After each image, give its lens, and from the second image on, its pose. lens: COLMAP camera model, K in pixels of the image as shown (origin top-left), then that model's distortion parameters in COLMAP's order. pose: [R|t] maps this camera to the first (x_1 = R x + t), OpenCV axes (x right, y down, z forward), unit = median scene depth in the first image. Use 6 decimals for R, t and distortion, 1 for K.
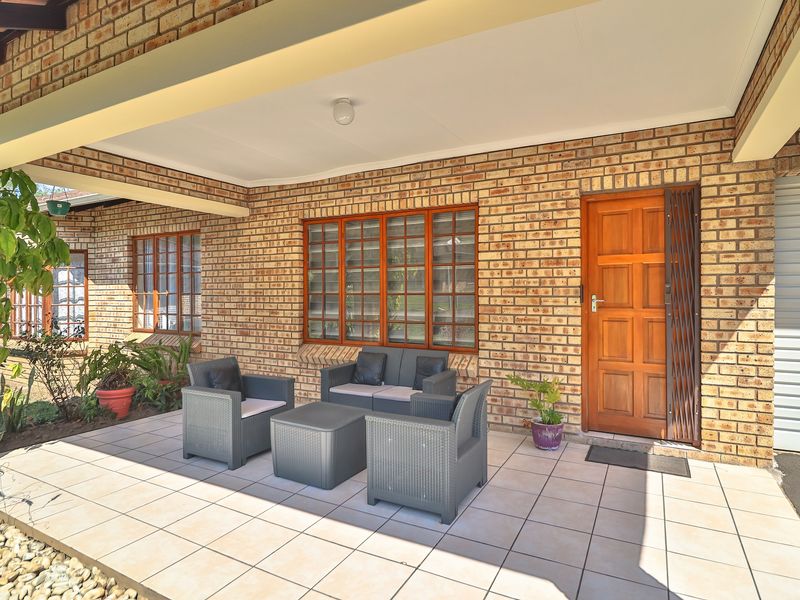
lens RADIAL K [[441.5, 0, 397.8], [0, 441.5, 296.1], [0, 0, 1]] dist [-0.005773, 0.004969]
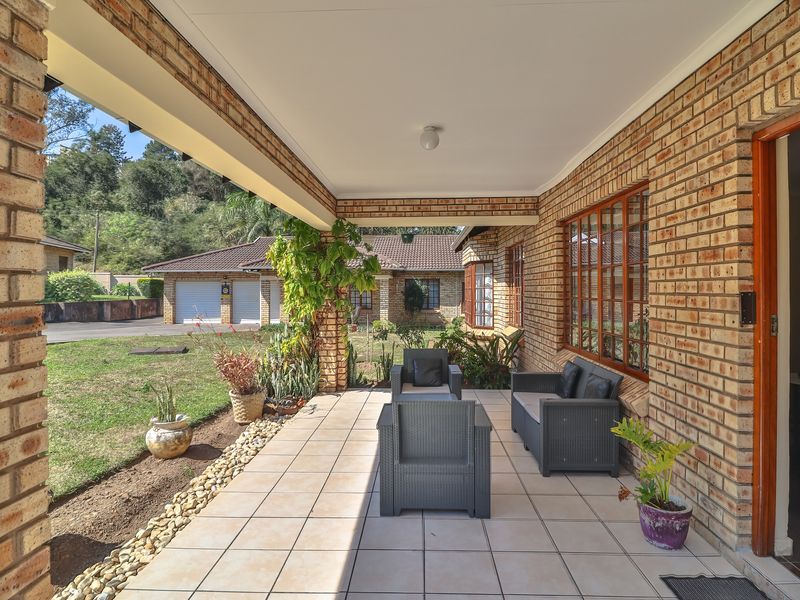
lens RADIAL K [[441.5, 0, 397.2], [0, 441.5, 296.0], [0, 0, 1]] dist [-0.005773, 0.004969]
pose [[0.451548, 0.016513, -0.892094, 0.671644], [-0.013142, 0.999843, 0.011855, -0.019843], [0.892150, 0.006371, 0.451694, 0.320910]]
